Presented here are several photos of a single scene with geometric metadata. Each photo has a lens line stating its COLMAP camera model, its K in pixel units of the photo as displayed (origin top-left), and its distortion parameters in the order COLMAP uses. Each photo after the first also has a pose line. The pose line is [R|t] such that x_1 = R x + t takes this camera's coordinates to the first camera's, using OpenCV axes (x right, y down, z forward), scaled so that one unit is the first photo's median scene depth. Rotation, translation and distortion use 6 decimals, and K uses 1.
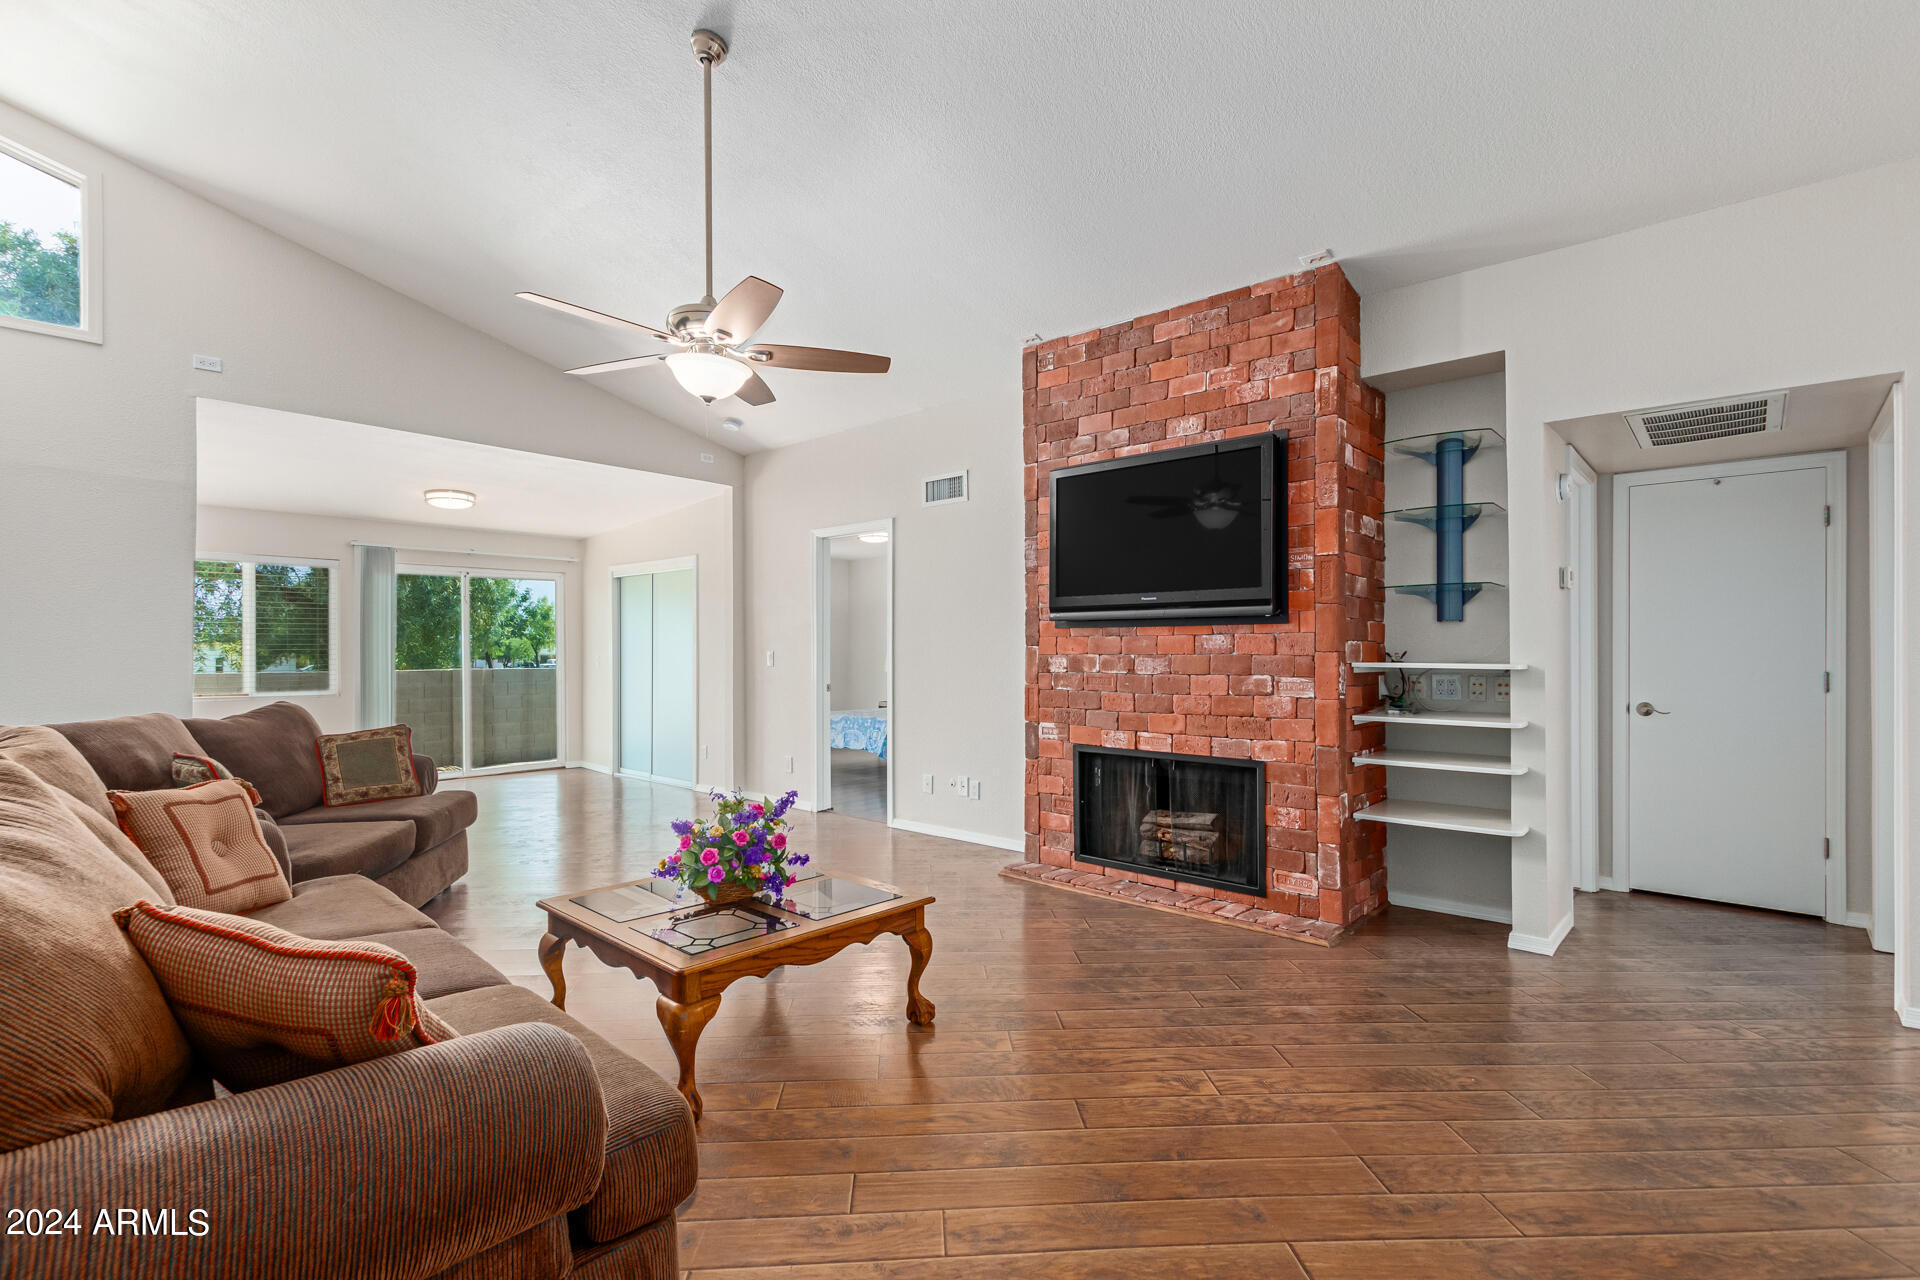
lens RADIAL K [[883.1, 0, 960.0], [0, 883.1, 640.0], [0, 0, 1]] dist [0.002815, 0.000001]
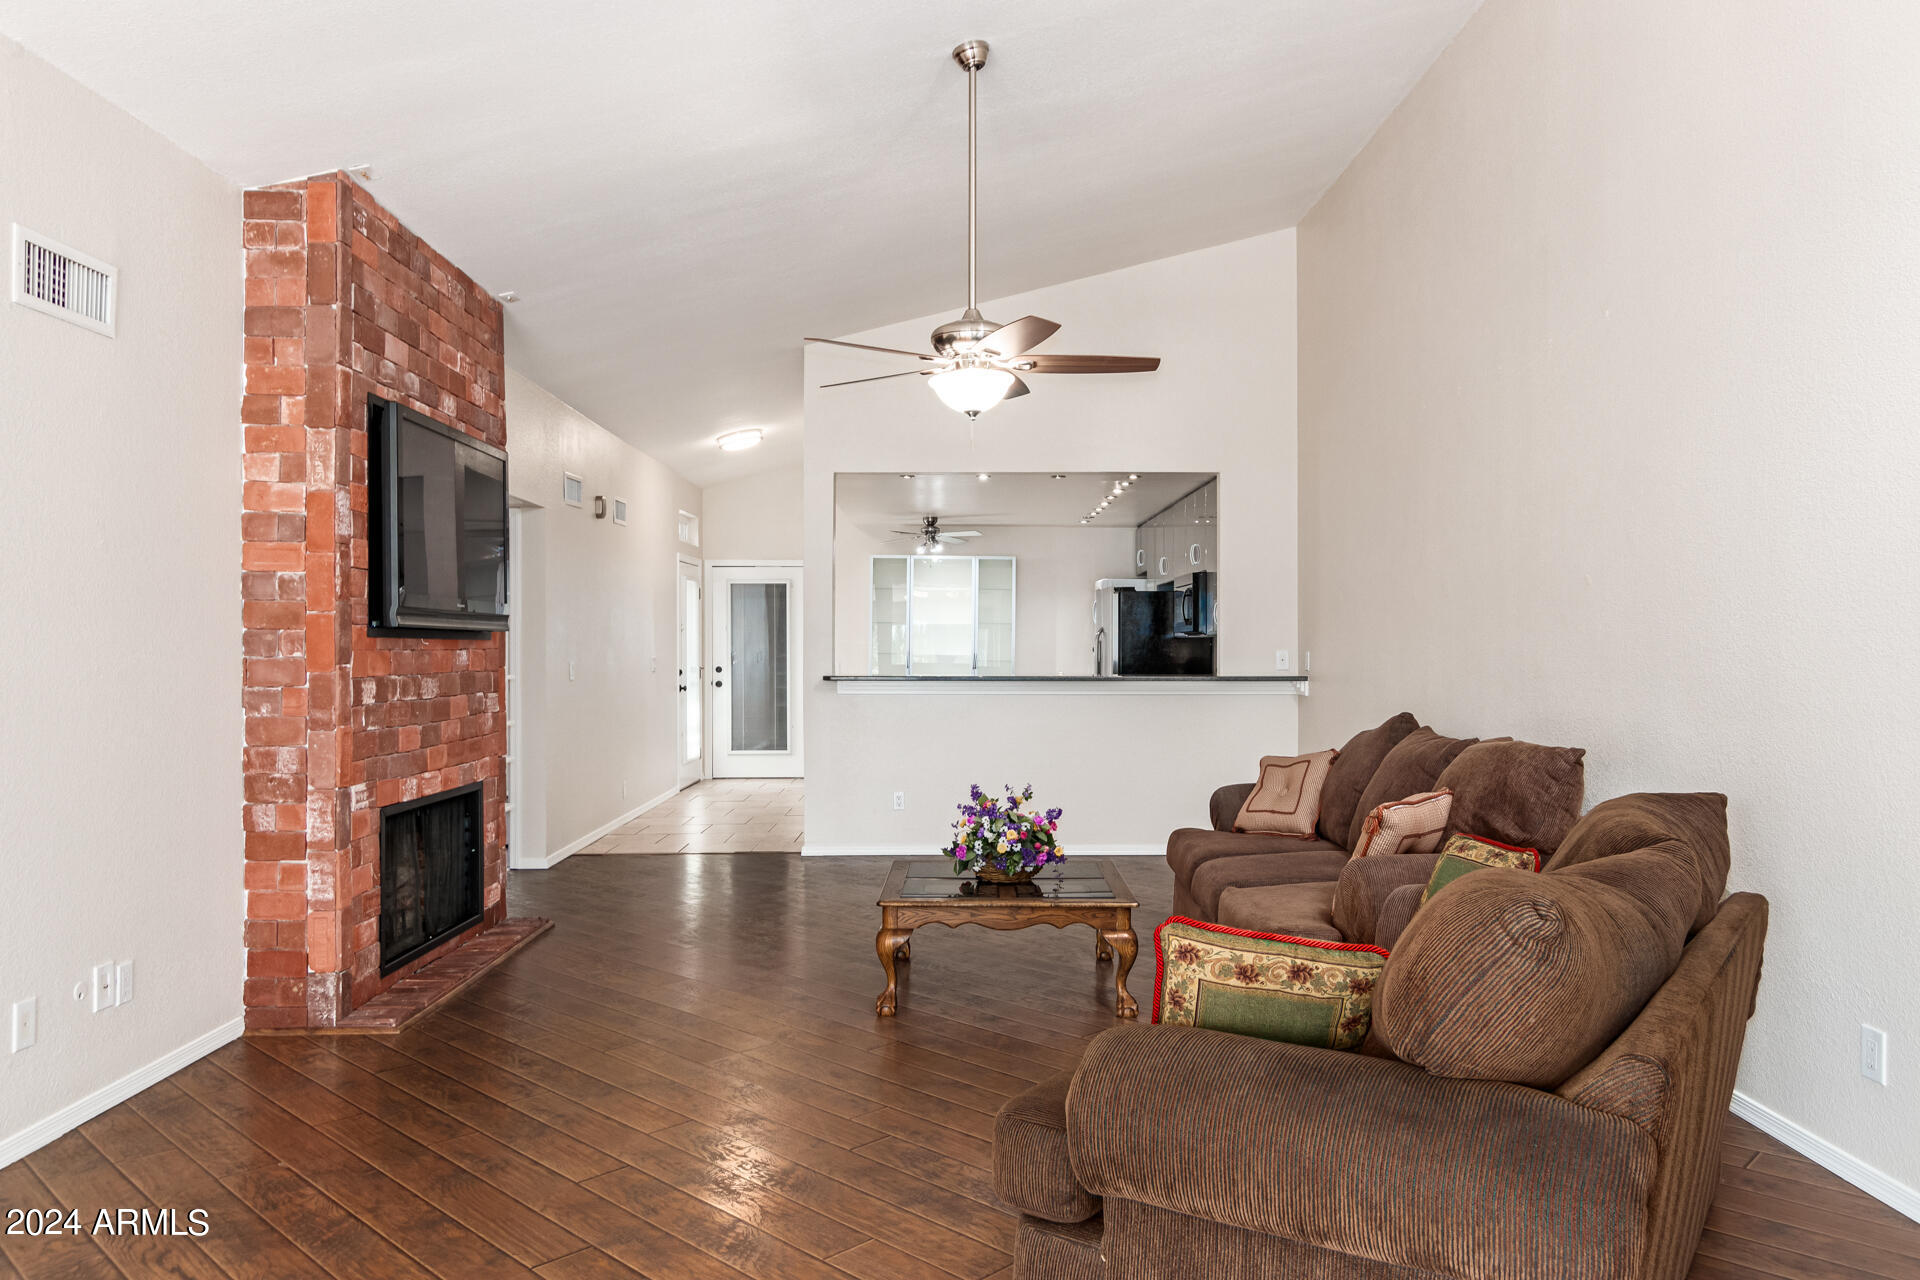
lens RADIAL K [[1340.6, 0, 960.0], [0, 1340.6, 640.0], [0, 0, 1]] dist [-0.003748, 0.002287]
pose [[-0.675856, 0.006443, 0.737005, -0.960765], [-0.007626, 0.999847, -0.015733, 0.001479], [-0.736994, -0.016254, -0.675704, 1.411237]]
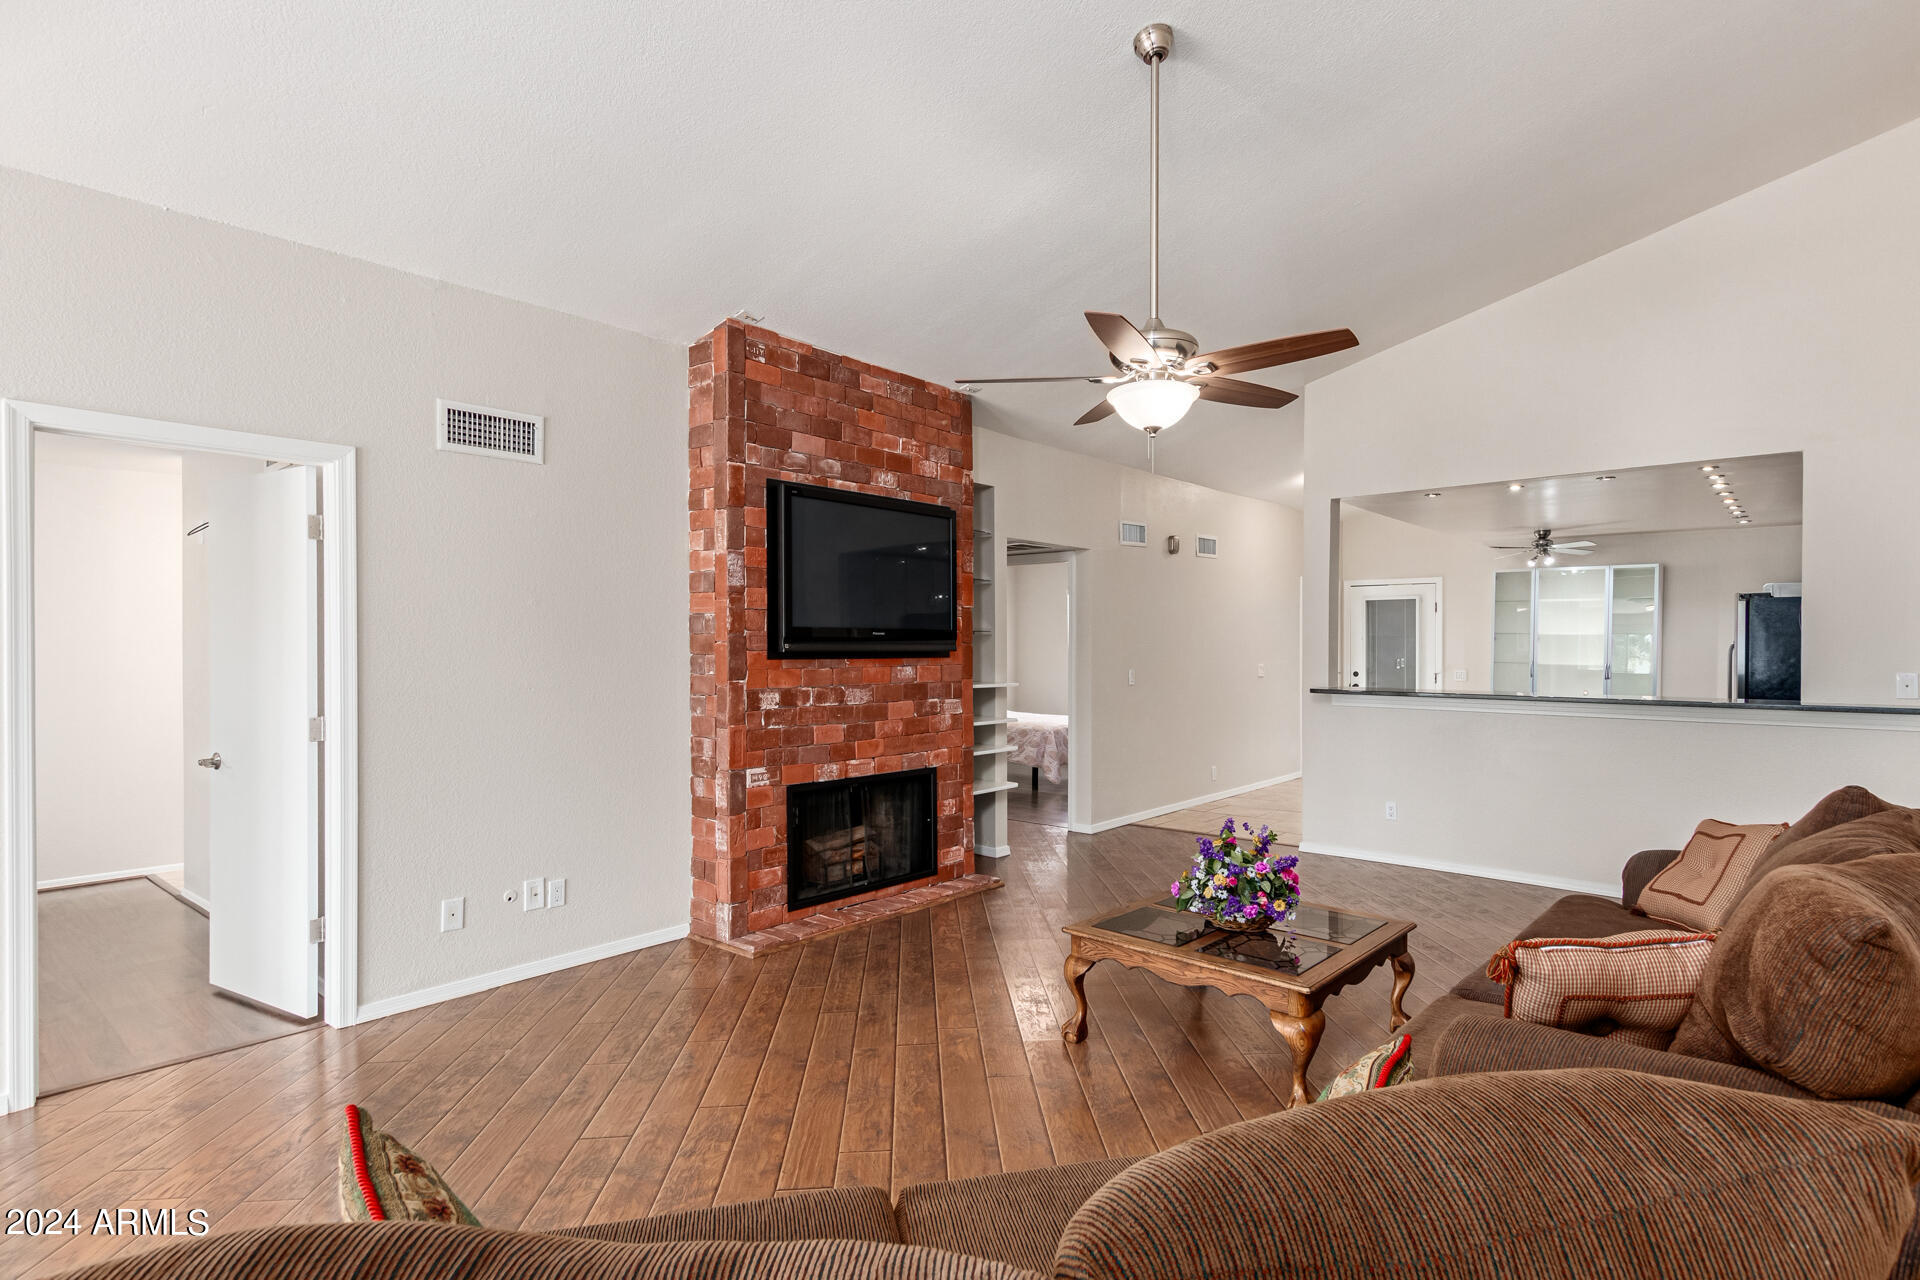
lens RADIAL K [[969.4, 0, 993.1], [0, 969.4, 651.3], [0, 0, 1]] dist [0.012240, 0.000485]
pose [[-0.027469, -0.004404, 0.999613, -0.910218], [-0.013768, 0.999897, 0.004027, -0.029879], [-0.999528, -0.013652, -0.027526, 0.839912]]
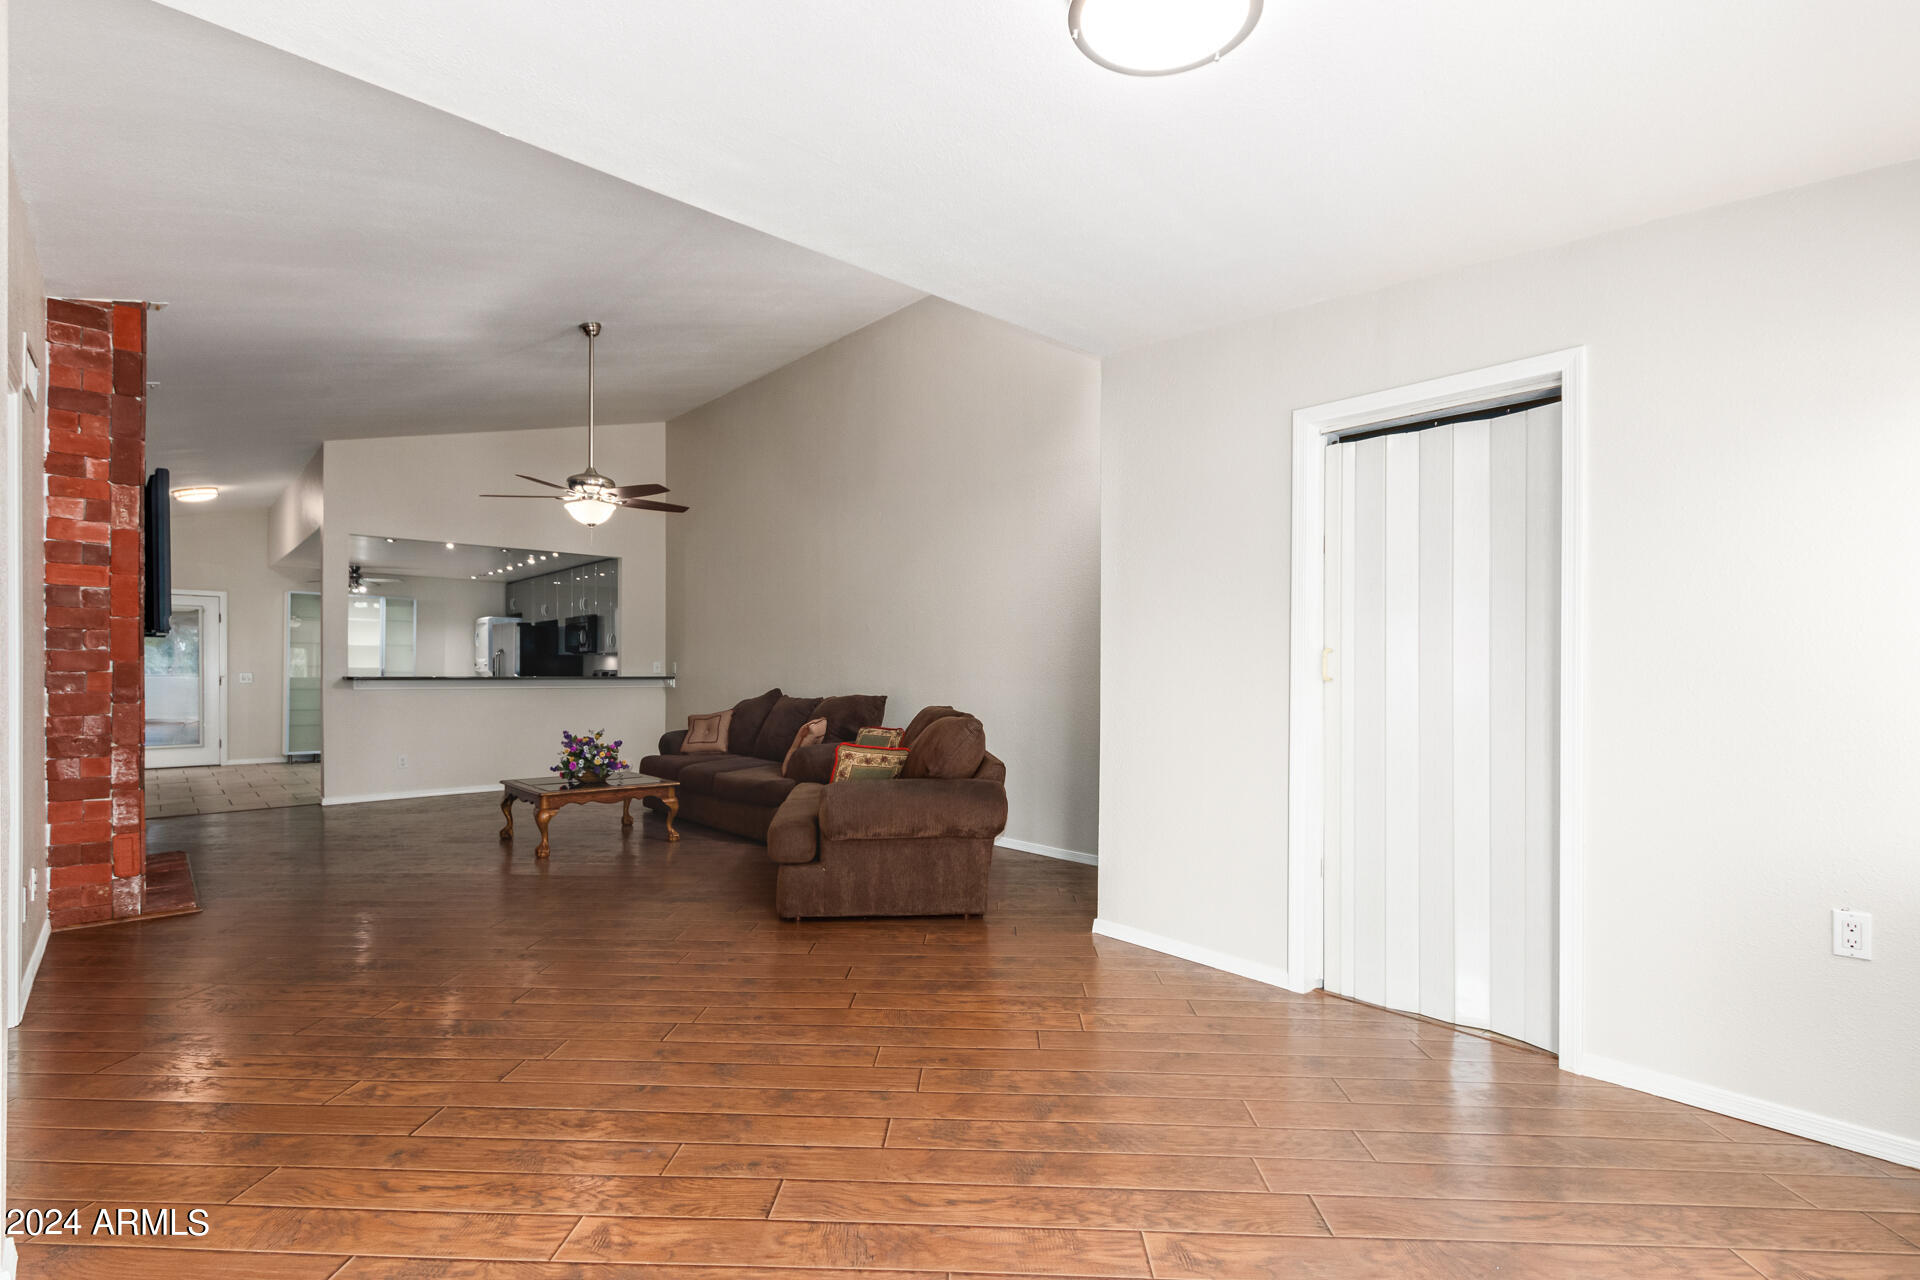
lens RADIAL K [[899.0, 0, 962.6], [0, 899.0, 672.2], [0, 0, 1]] dist [0.000872, -0.000148]
pose [[-0.995155, 0.000710, 0.098314, -0.855517], [-0.000622, 0.999909, -0.013511, 0.036612], [-0.098315, -0.013507, -0.995064, 1.923286]]
